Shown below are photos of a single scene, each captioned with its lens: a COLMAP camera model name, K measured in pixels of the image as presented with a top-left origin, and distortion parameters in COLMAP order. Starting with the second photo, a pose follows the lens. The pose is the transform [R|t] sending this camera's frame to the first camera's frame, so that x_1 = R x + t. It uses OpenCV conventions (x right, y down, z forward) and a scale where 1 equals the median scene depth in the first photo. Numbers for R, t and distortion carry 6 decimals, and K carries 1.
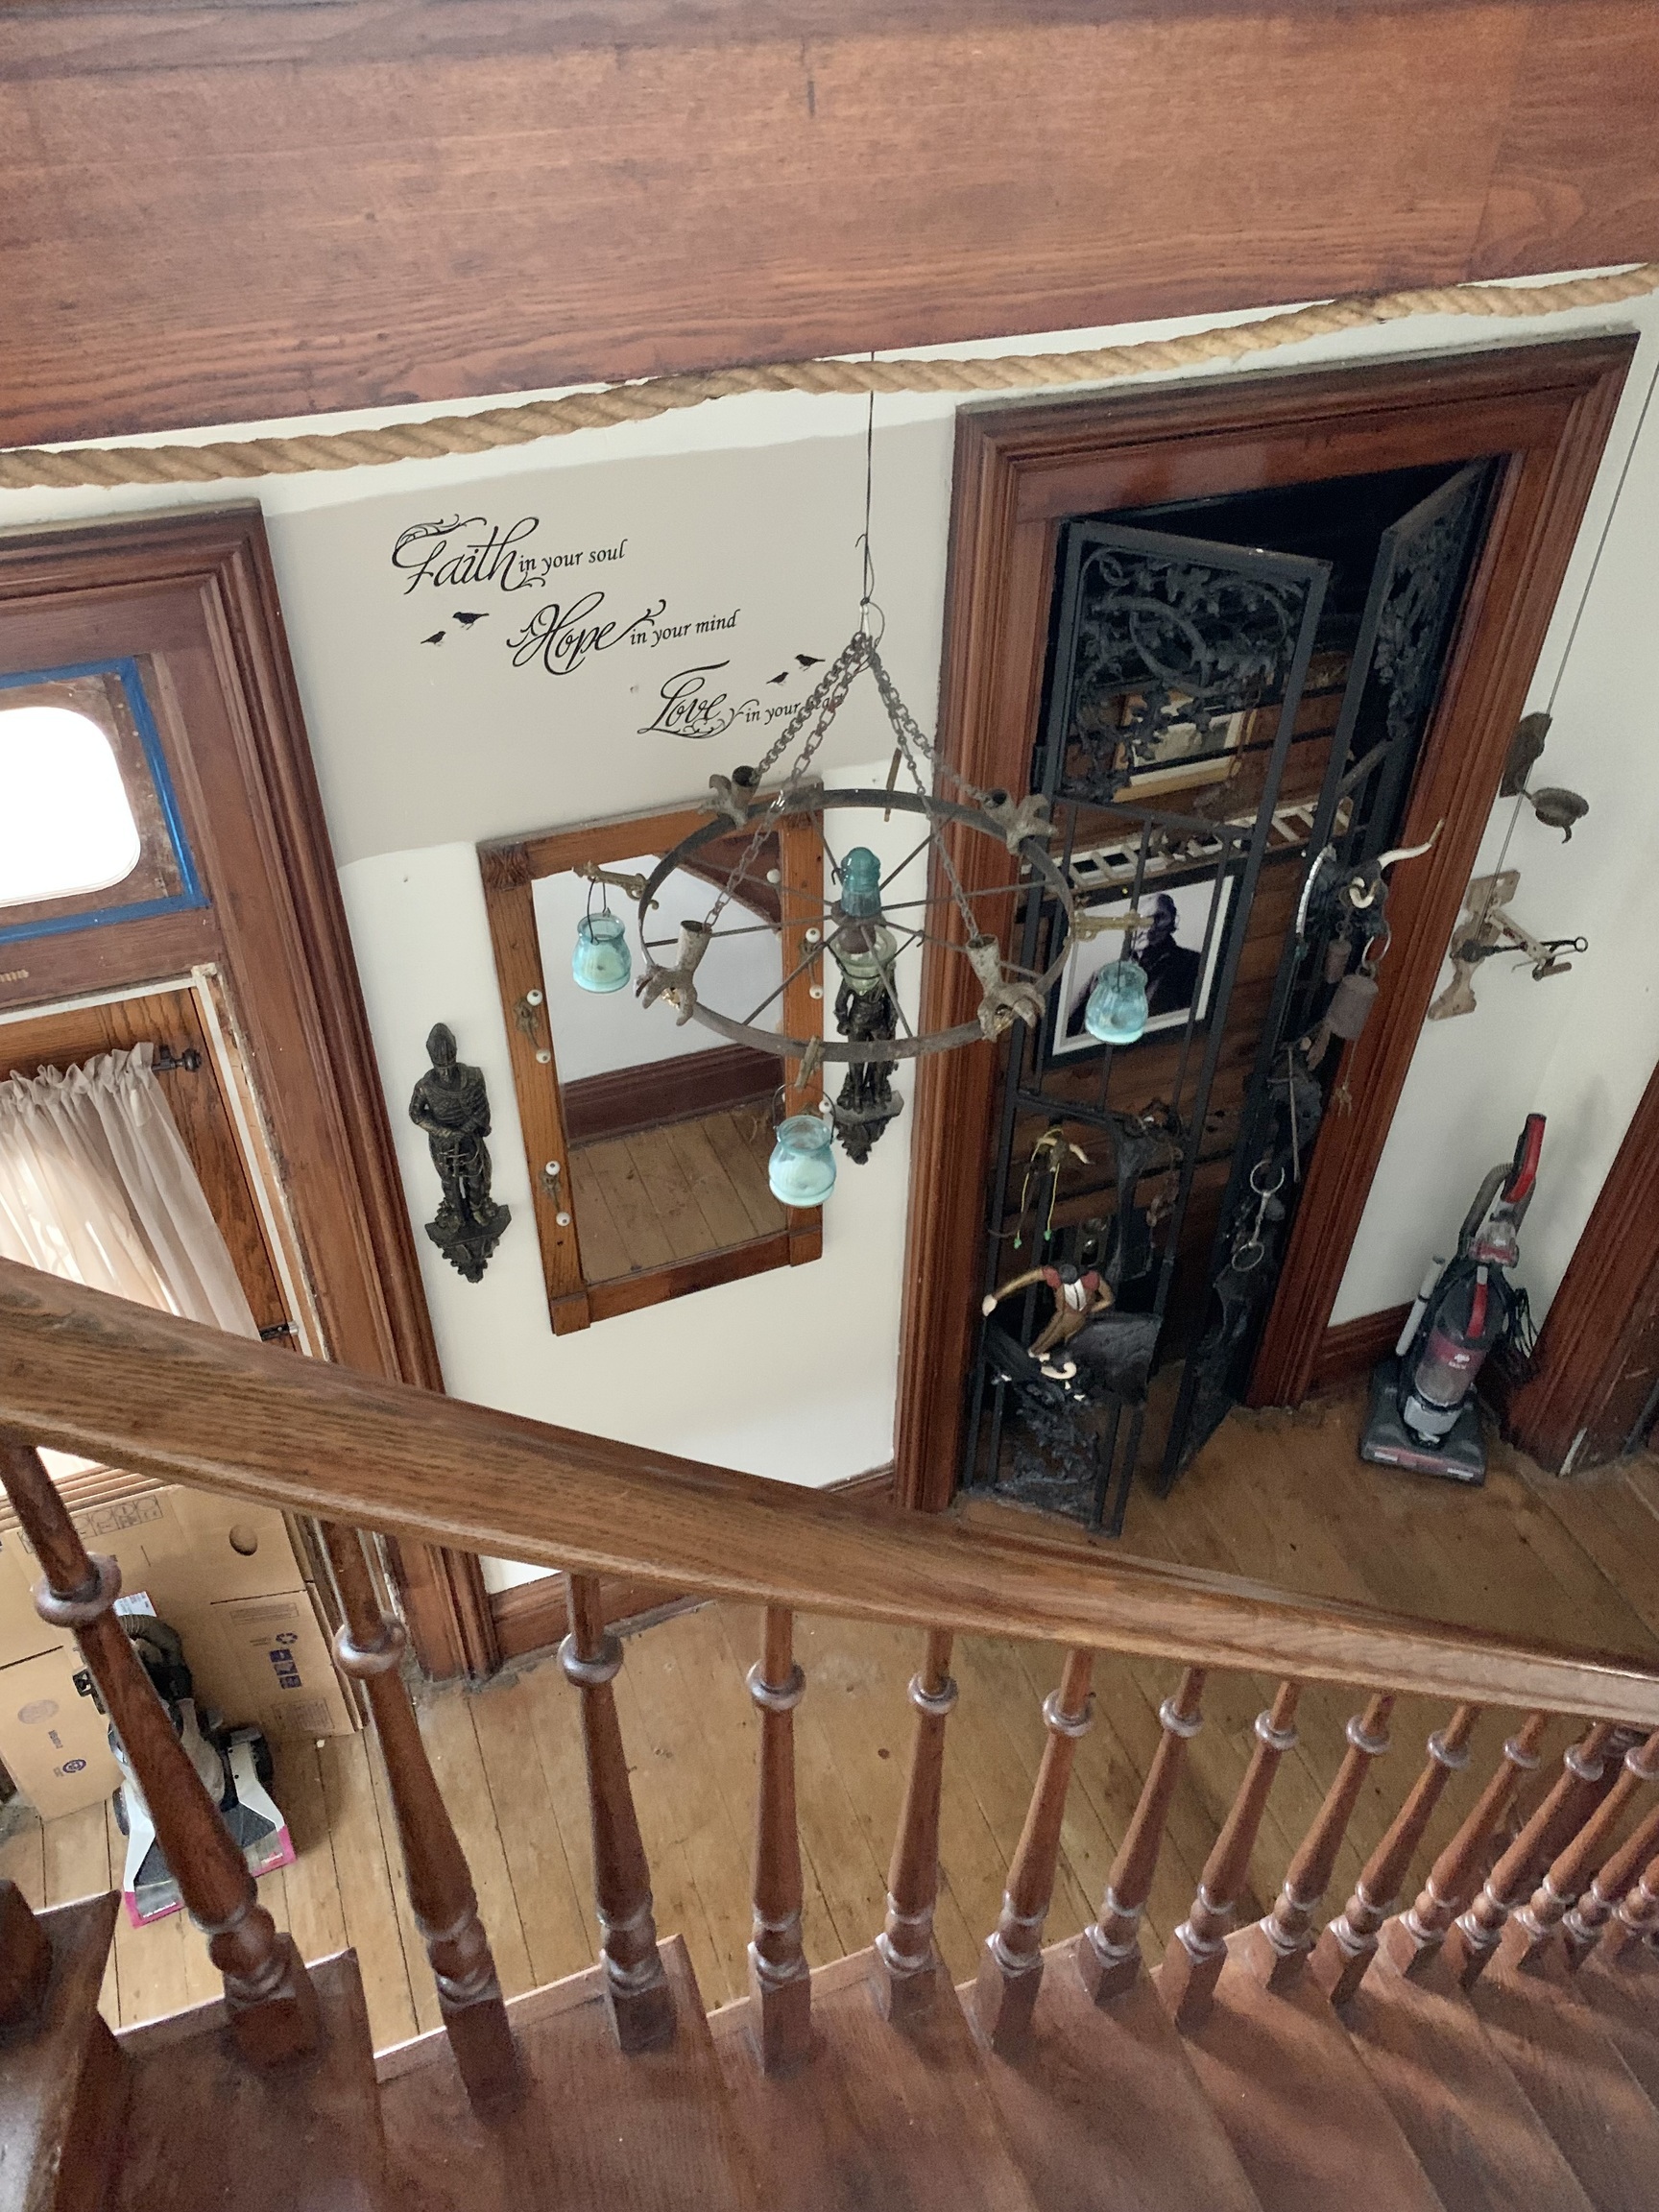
lens RADIAL K [[1686.1, 0, 848.9], [0, 1686.1, 1101.0], [0, 0, 1]] dist [0.024490, -0.028659]
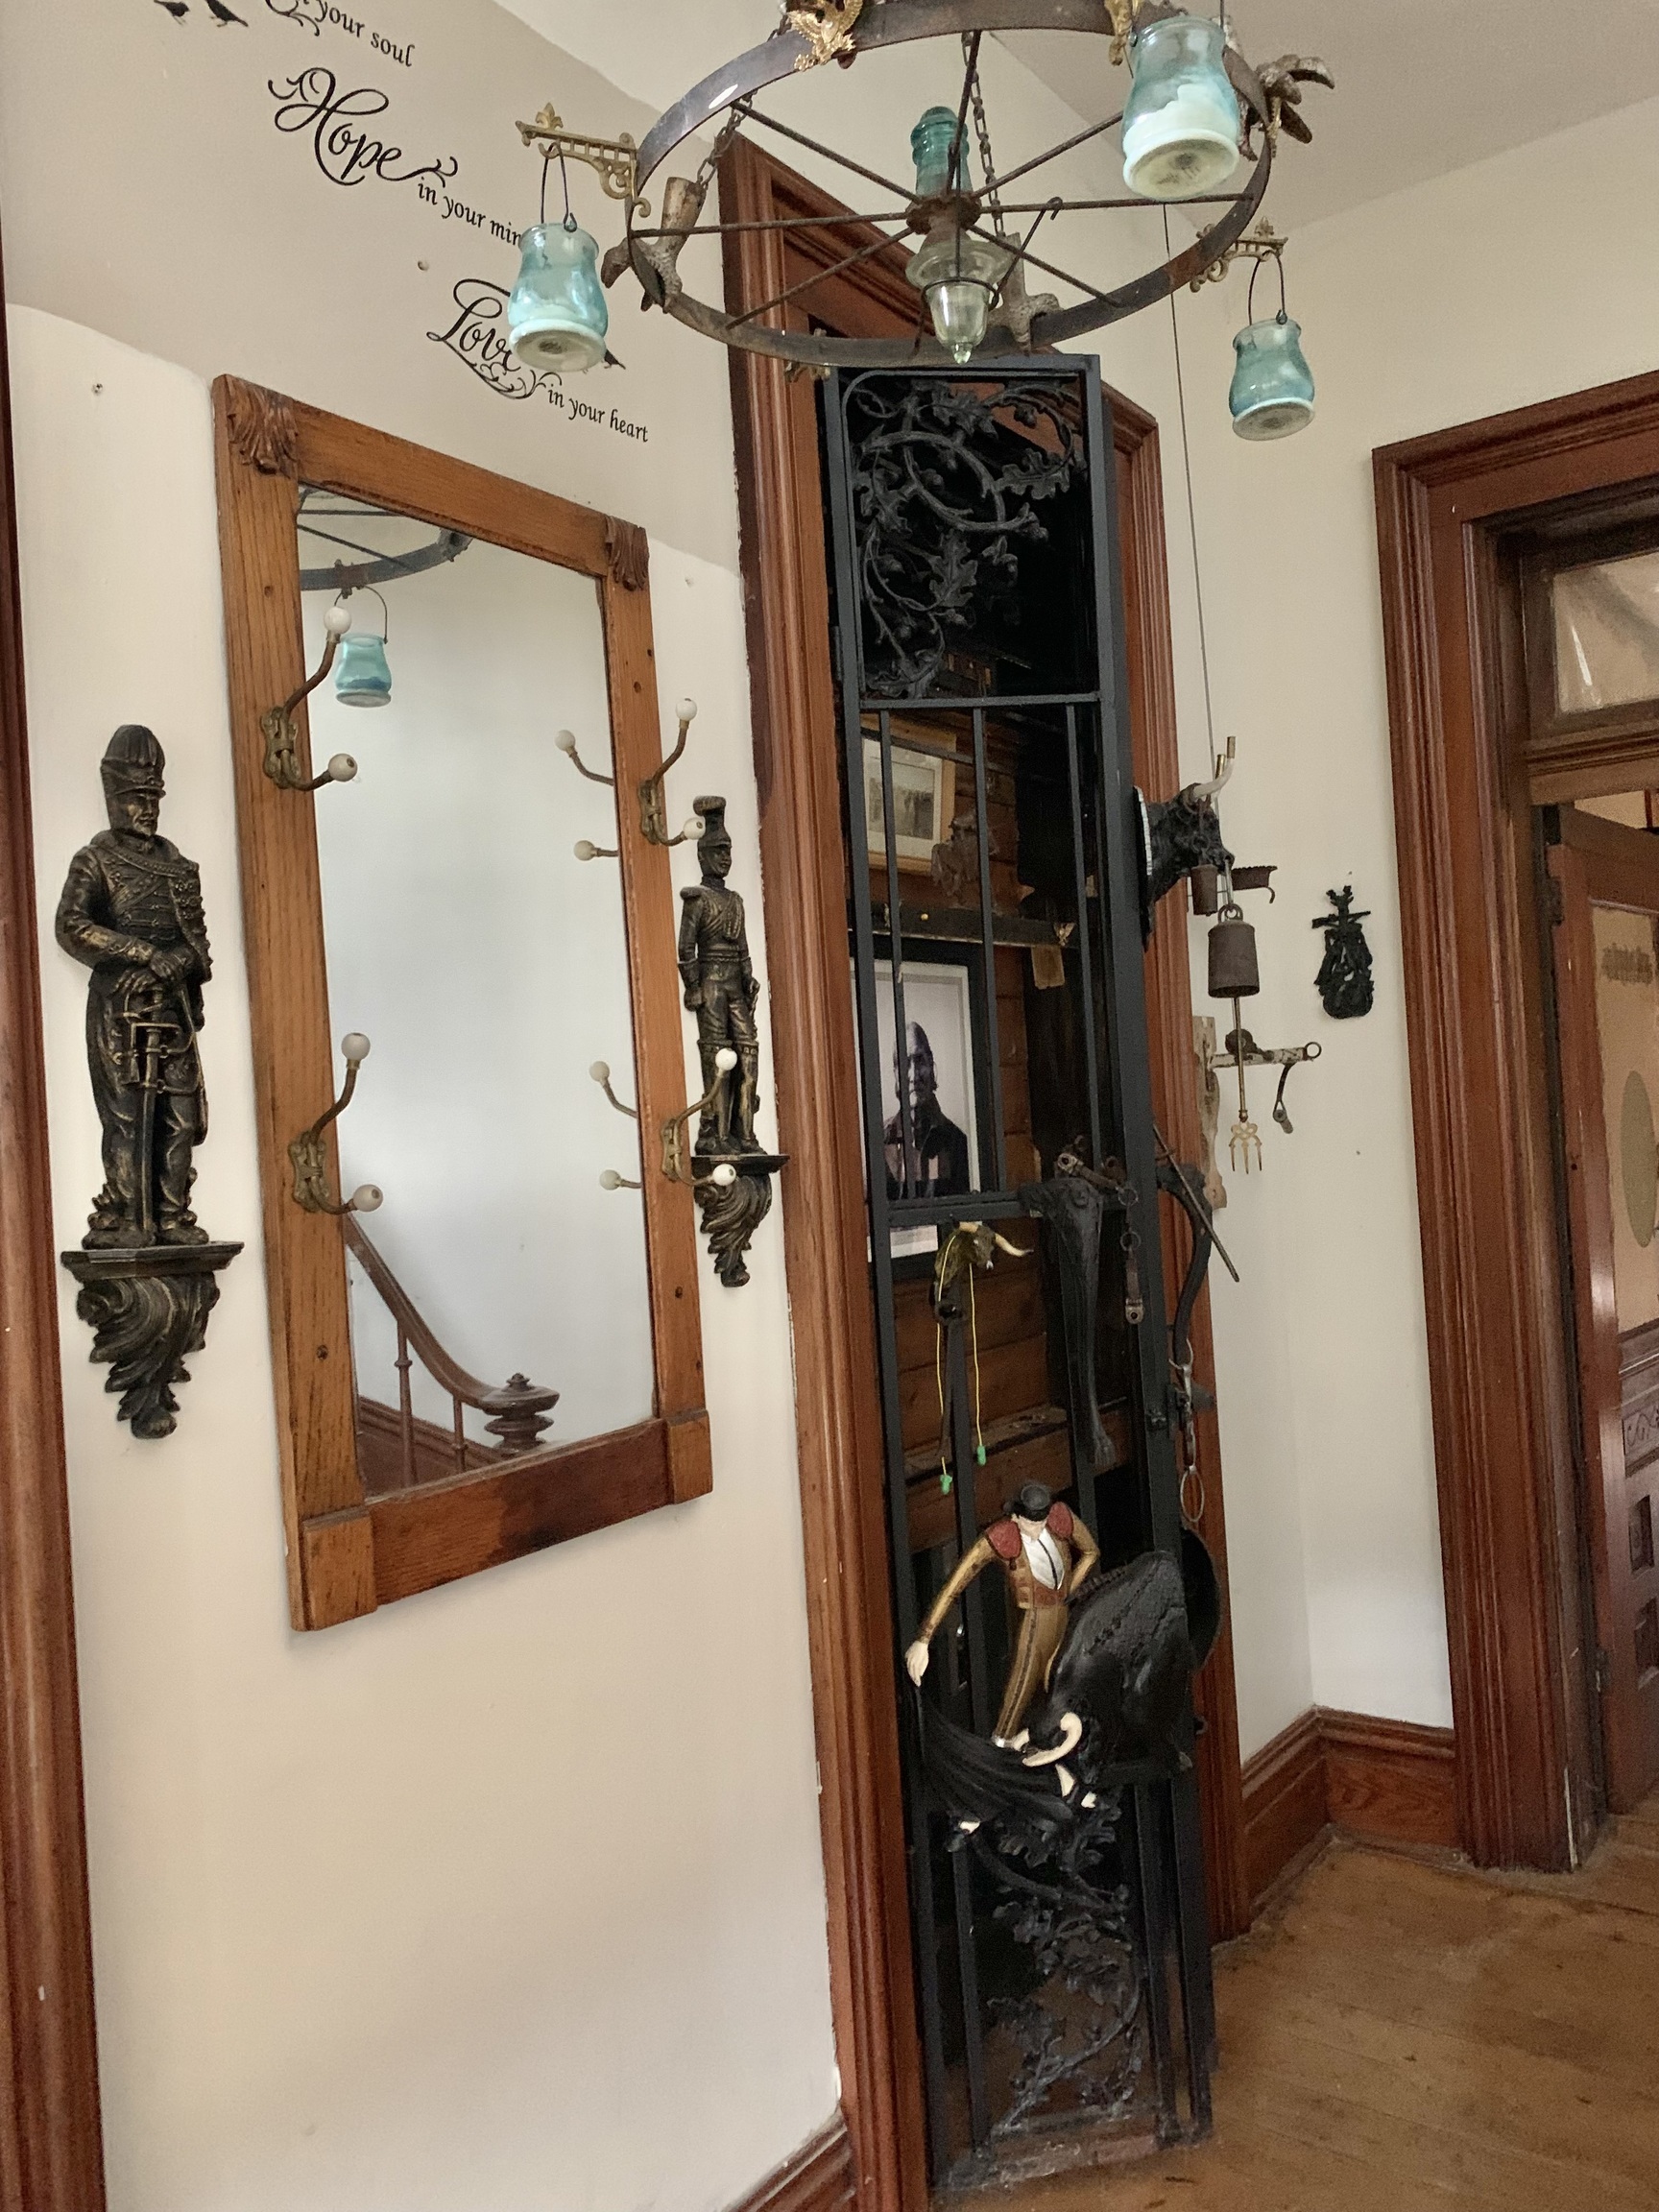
lens RADIAL K [[1686.1, 0, 815.6], [0, 1686.1, 1103.5], [0, 0, 1]] dist [0.024490, -0.028659]
pose [[0.847735, -0.066539, 0.526230, -0.343071], [0.406818, 0.718174, -0.564557, 0.415259], [-0.340360, 0.692675, 0.635890, 0.673888]]
